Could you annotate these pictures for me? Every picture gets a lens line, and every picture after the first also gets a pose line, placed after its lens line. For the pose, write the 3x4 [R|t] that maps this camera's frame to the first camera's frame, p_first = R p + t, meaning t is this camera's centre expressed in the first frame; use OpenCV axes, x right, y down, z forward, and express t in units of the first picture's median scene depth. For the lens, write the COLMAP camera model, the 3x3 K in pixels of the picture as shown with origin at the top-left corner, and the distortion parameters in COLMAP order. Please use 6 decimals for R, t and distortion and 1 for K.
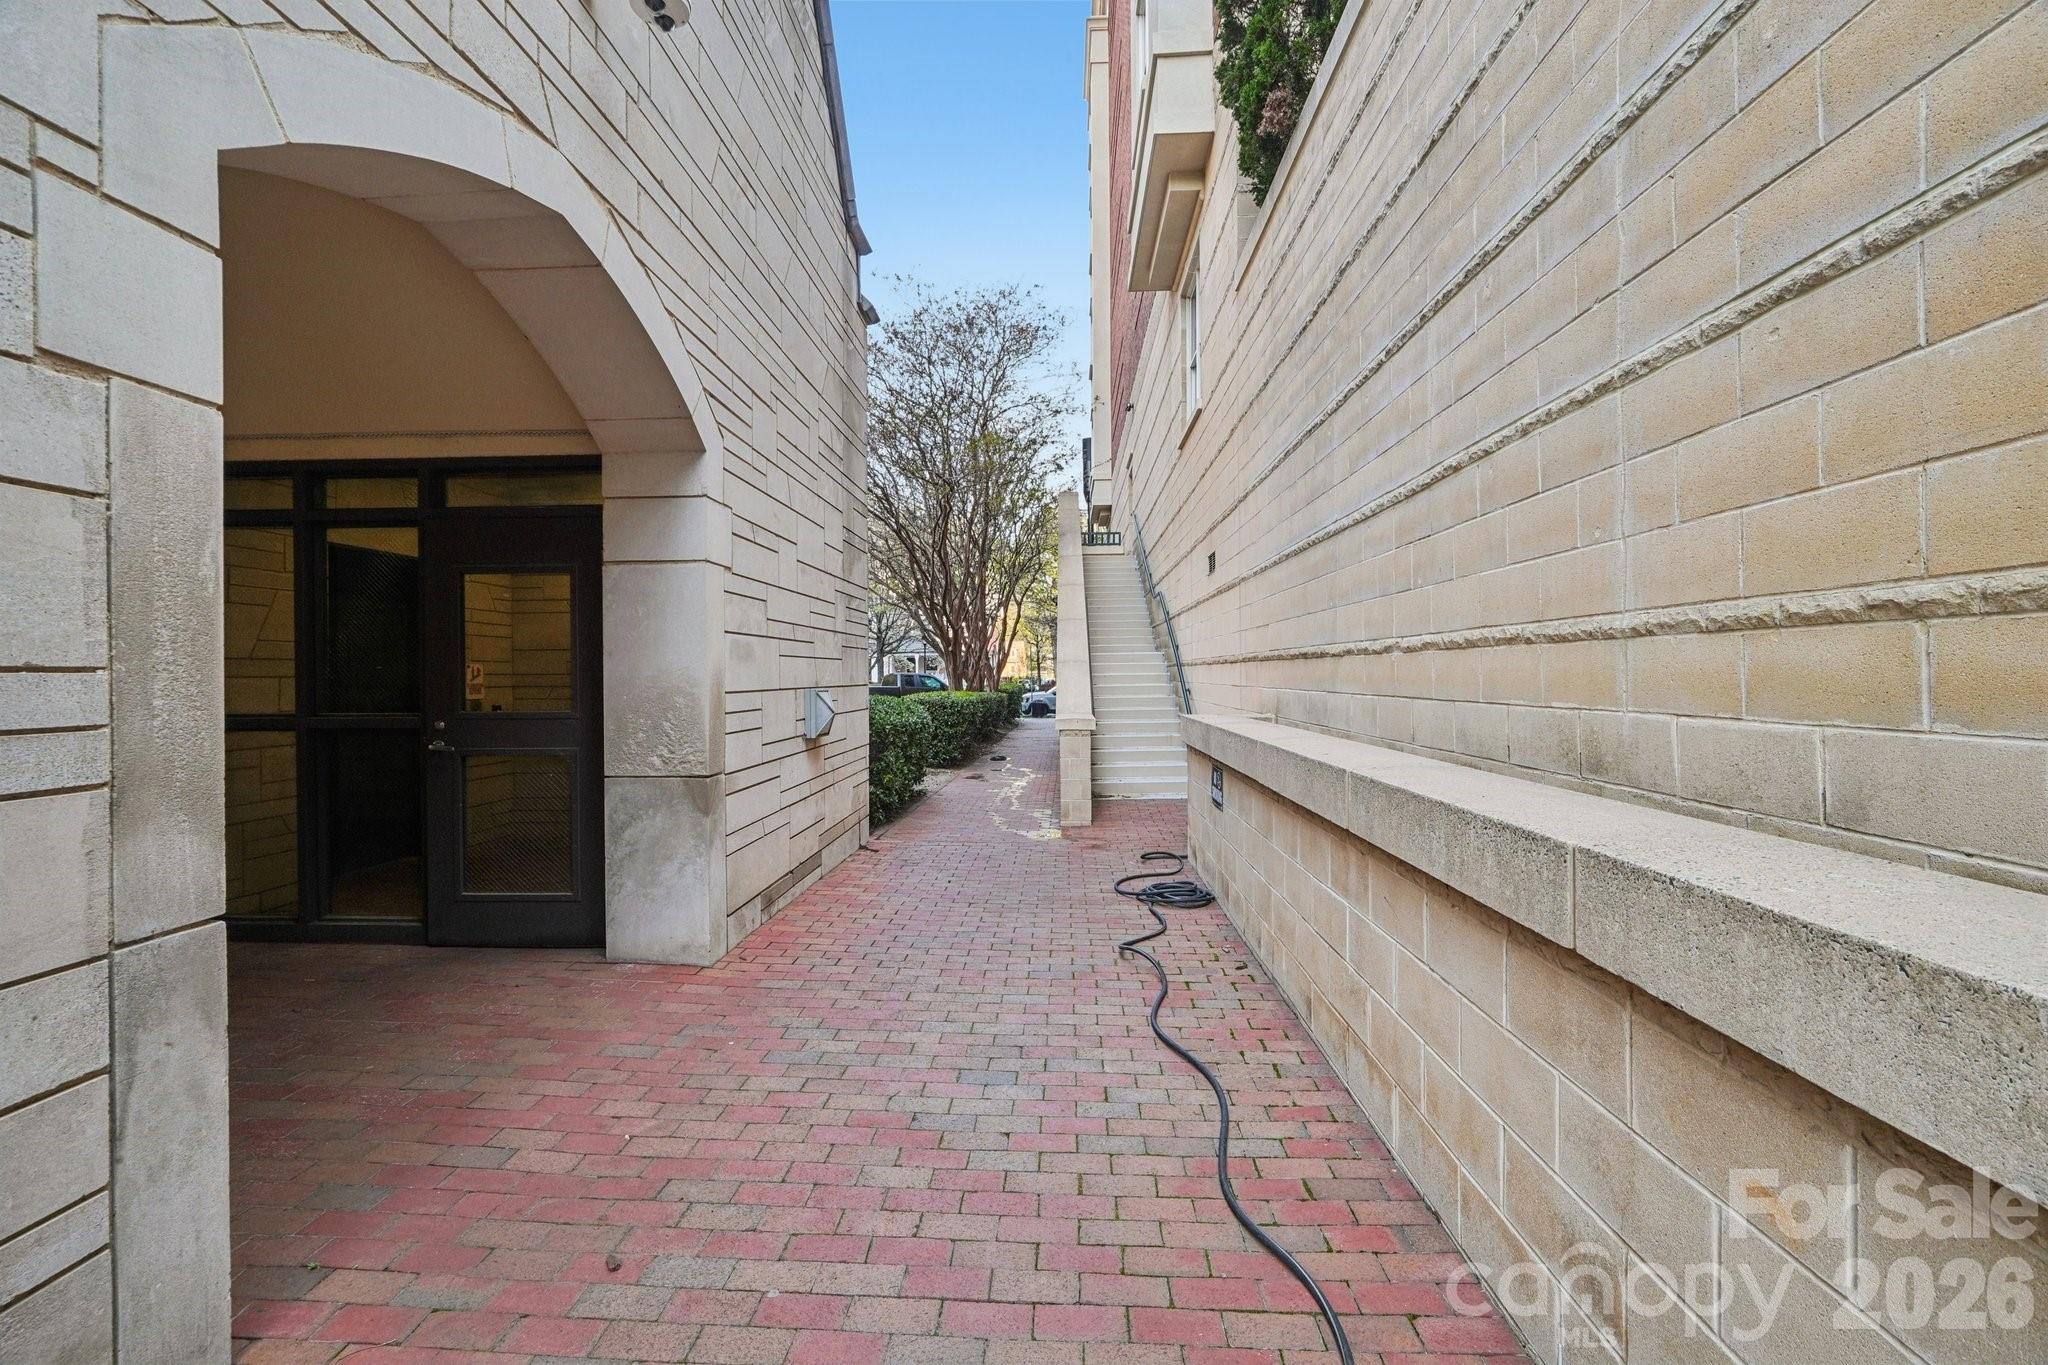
lens RADIAL K [[854.3, 0, 1021.0], [0, 854.3, 677.5], [0, 0, 1]] dist [0.012238, 0.000094]
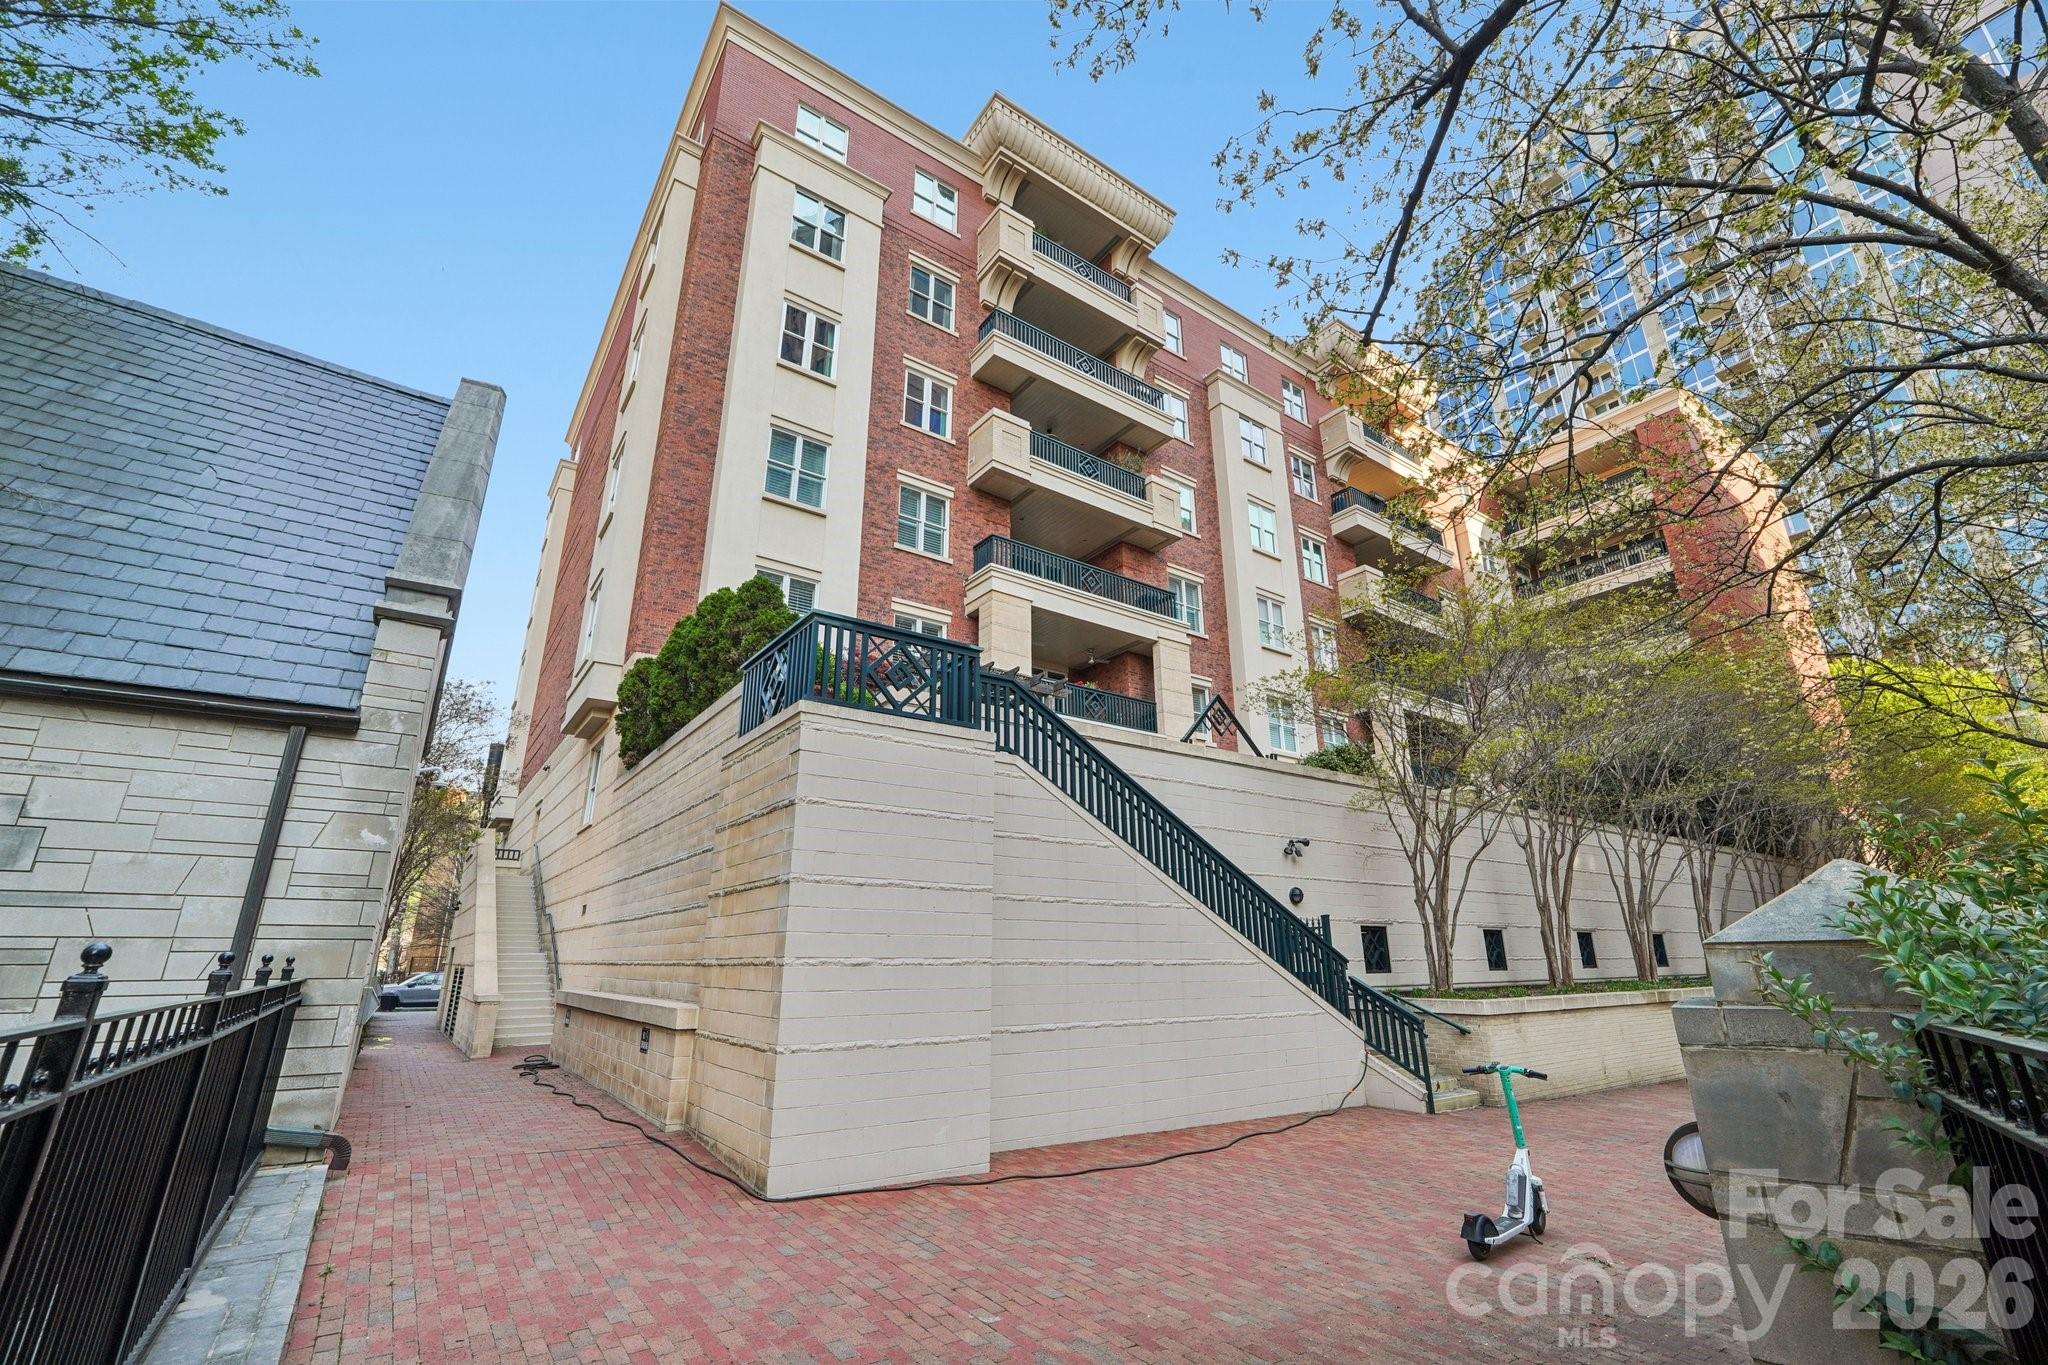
lens RADIAL K [[854.3, 0, 1022.4], [0, 854.3, 676.0], [0, 0, 1]] dist [0.012238, 0.000094]
pose [[0.783647, 0.199720, 0.588226, -0.205041], [0.002259, 0.945986, -0.324199, 0.001462], [-0.621203, 0.255387, 0.740868, -0.980232]]
